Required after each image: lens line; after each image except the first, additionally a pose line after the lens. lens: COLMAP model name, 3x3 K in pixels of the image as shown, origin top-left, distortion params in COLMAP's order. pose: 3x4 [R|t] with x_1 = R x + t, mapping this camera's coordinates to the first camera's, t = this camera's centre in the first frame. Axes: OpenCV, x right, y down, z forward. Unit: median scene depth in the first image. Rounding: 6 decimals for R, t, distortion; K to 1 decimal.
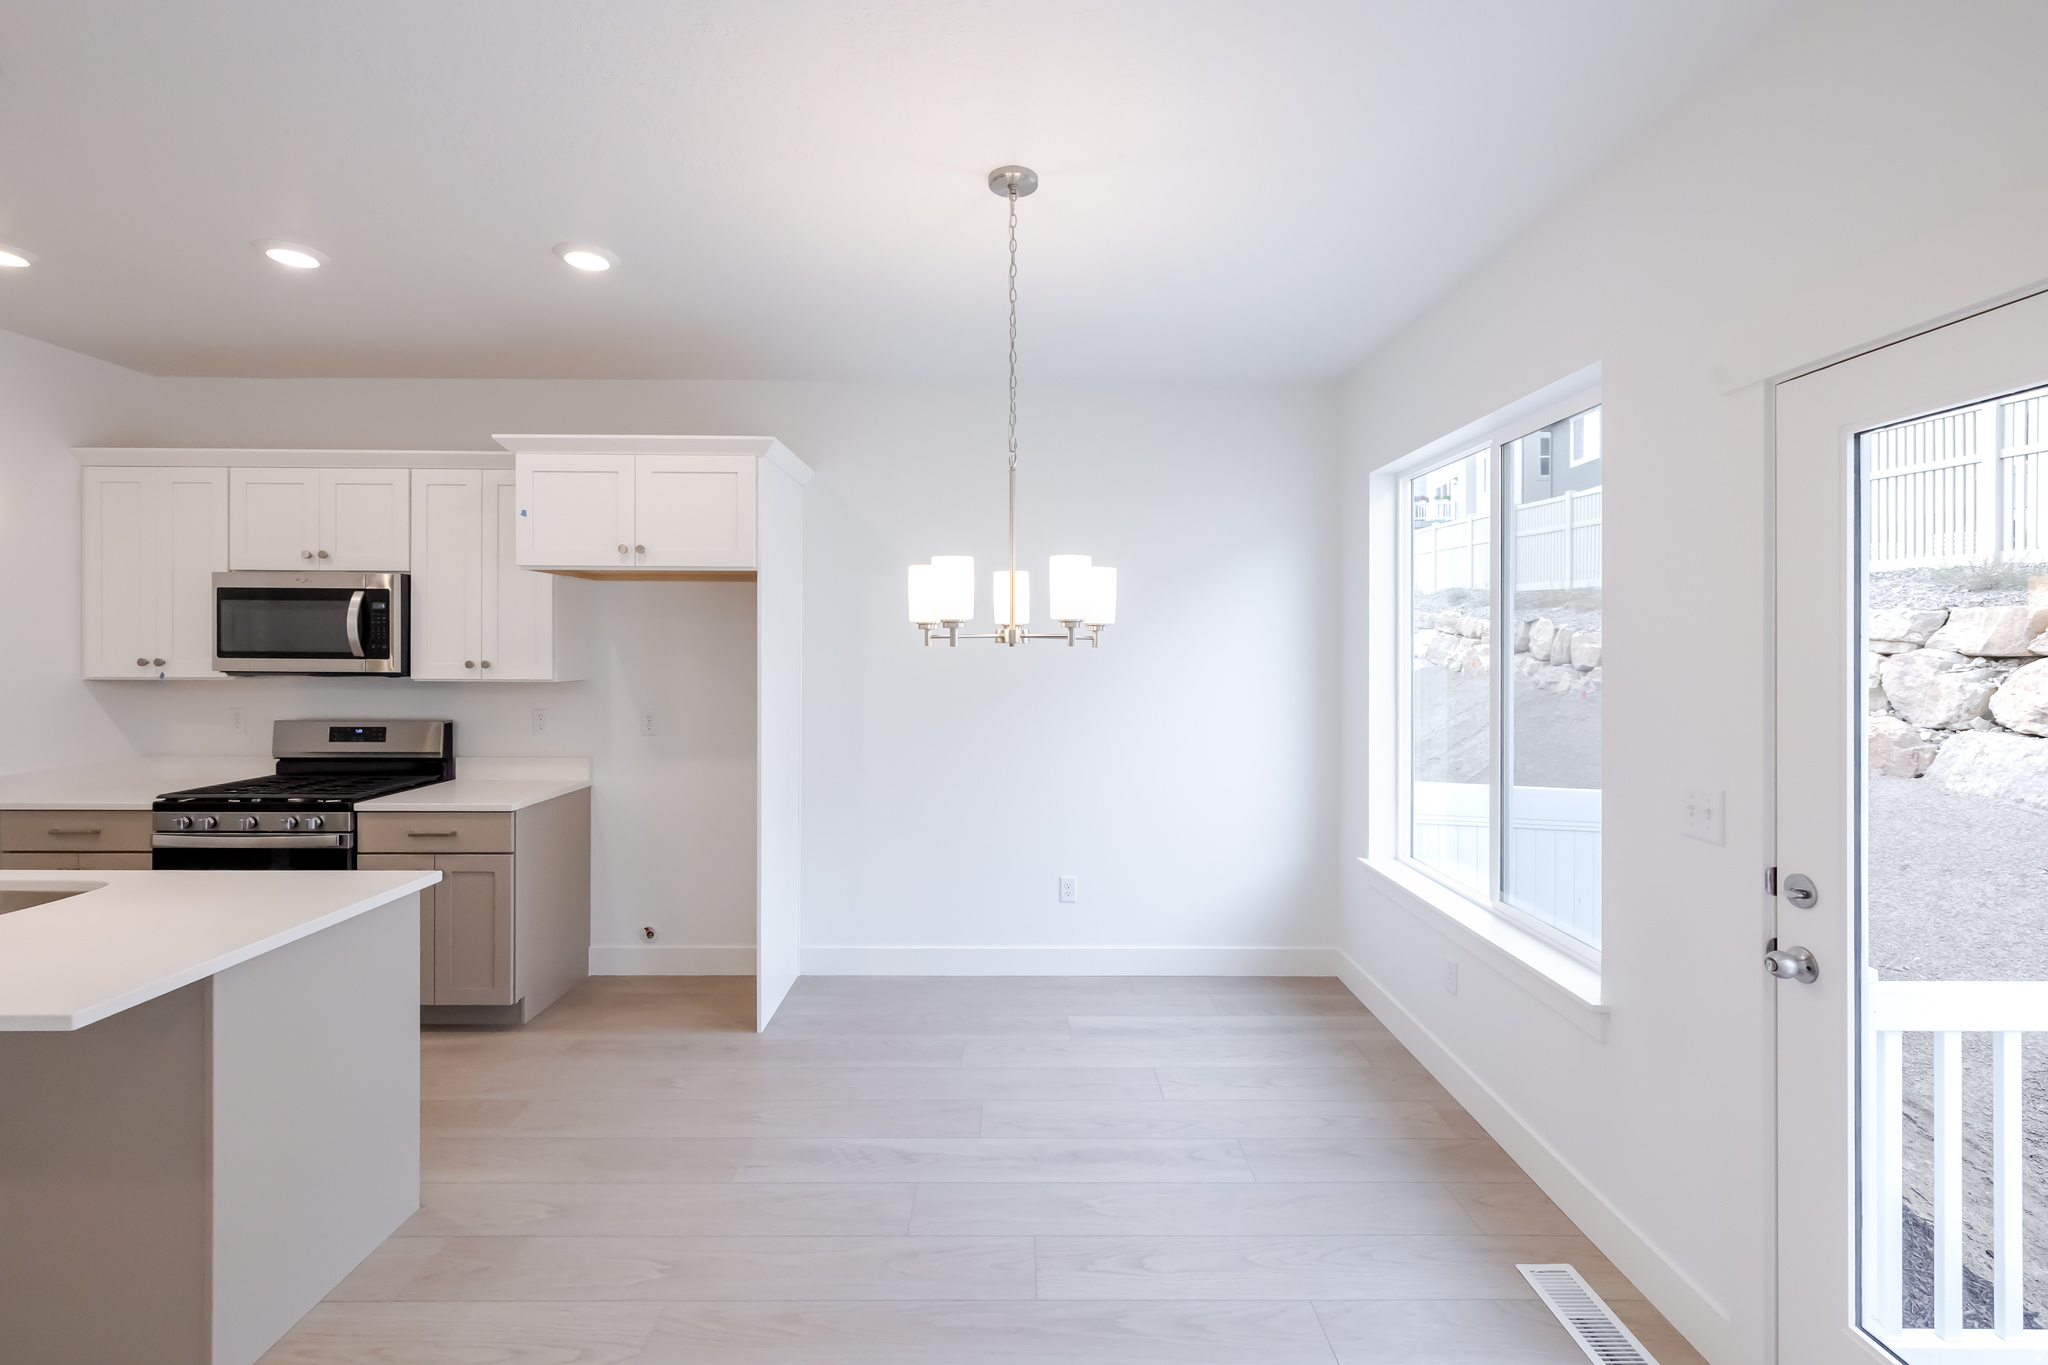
lens RADIAL K [[893.3, 0, 1032.5], [0, 893.3, 639.0], [0, 0, 1]] dist [0.005214, -0.000431]
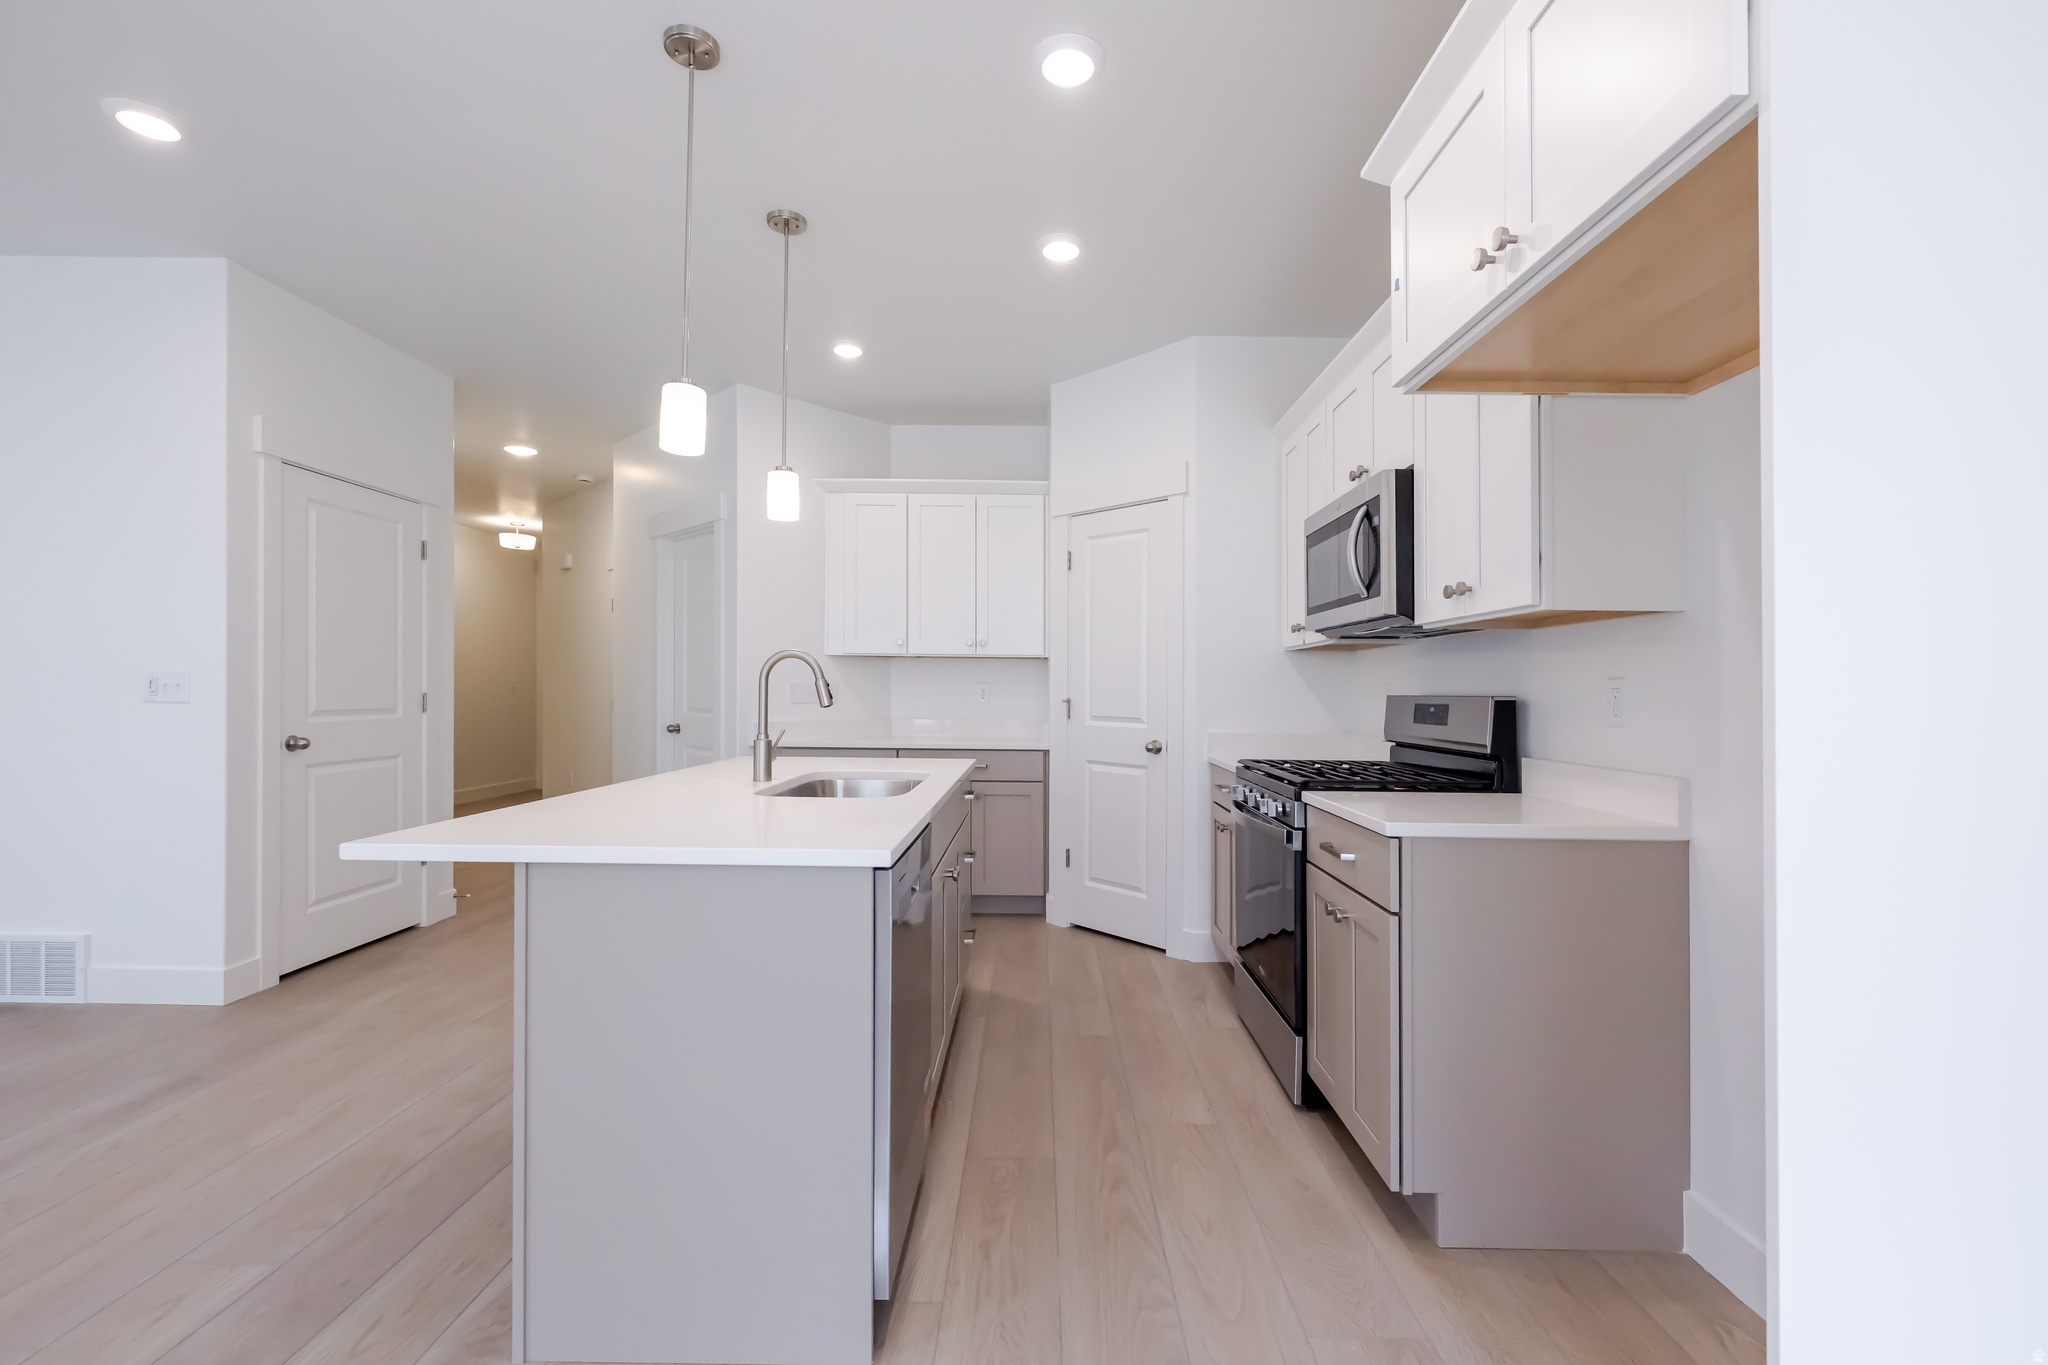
lens RADIAL K [[893.3, 0, 1018.6], [0, 893.3, 686.0], [0, 0, 1]] dist [0.005214, -0.000431]
pose [[-0.029279, -0.008473, -0.999535, -0.025676], [-0.003010, 0.999960, -0.008389, 0.101194], [0.999567, 0.002763, -0.029303, 0.763061]]
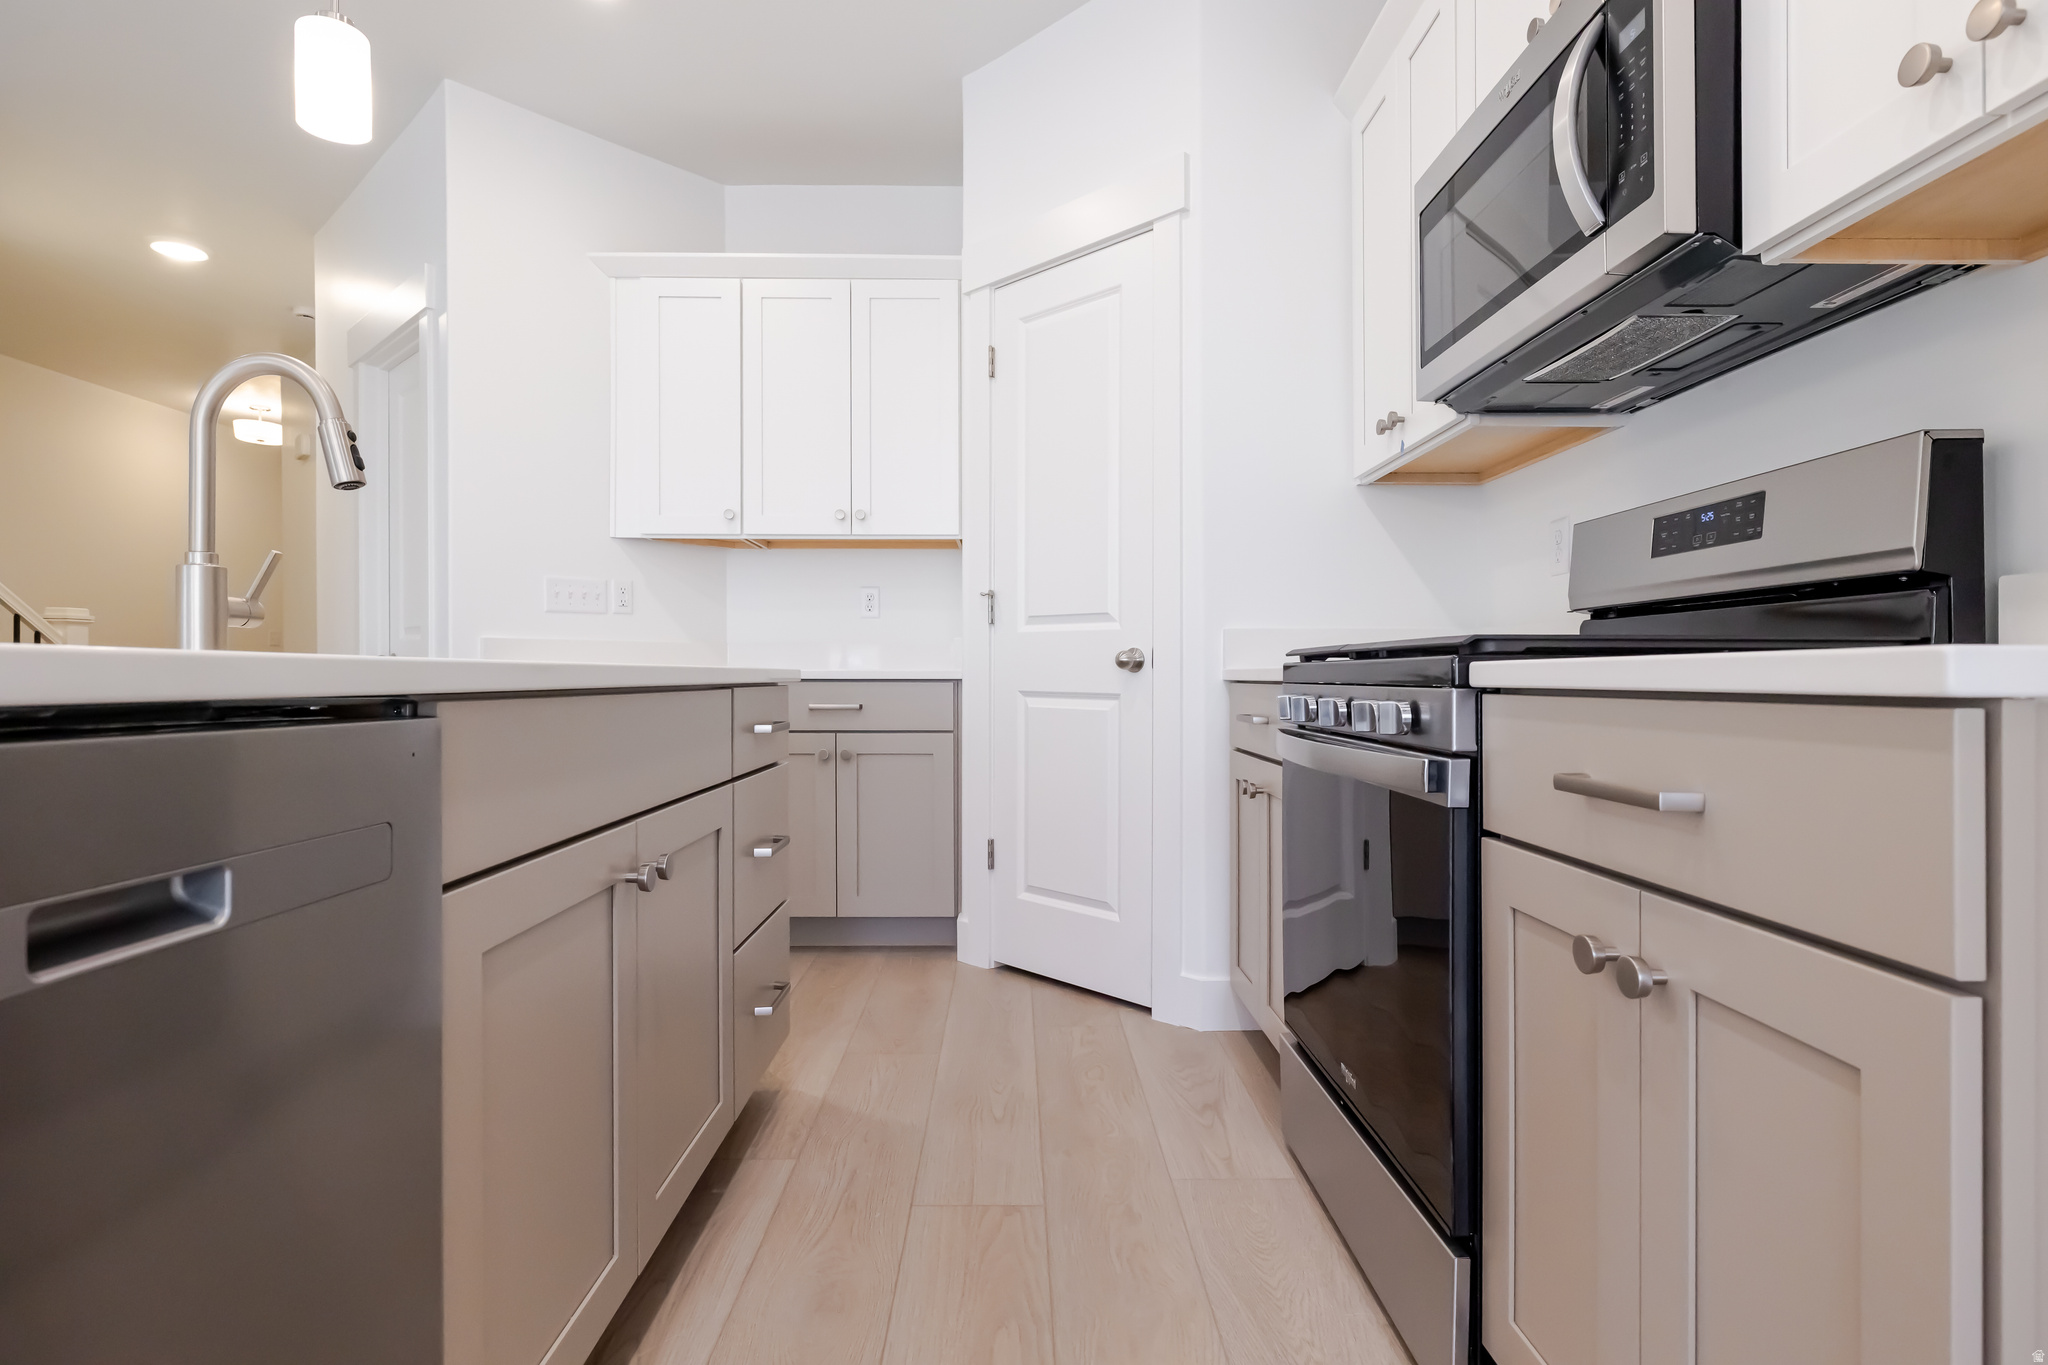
lens RADIAL K [[1024.4, 0, 1023.6], [0, 1024.4, 687.1], [0, 0, 1]] dist [-0.004189, -0.000508]
pose [[0.001909, 0.005919, -0.999981, -0.404034], [0.001801, 0.999981, 0.005923, 0.182563], [0.999997, -0.001812, 0.001899, 0.820693]]
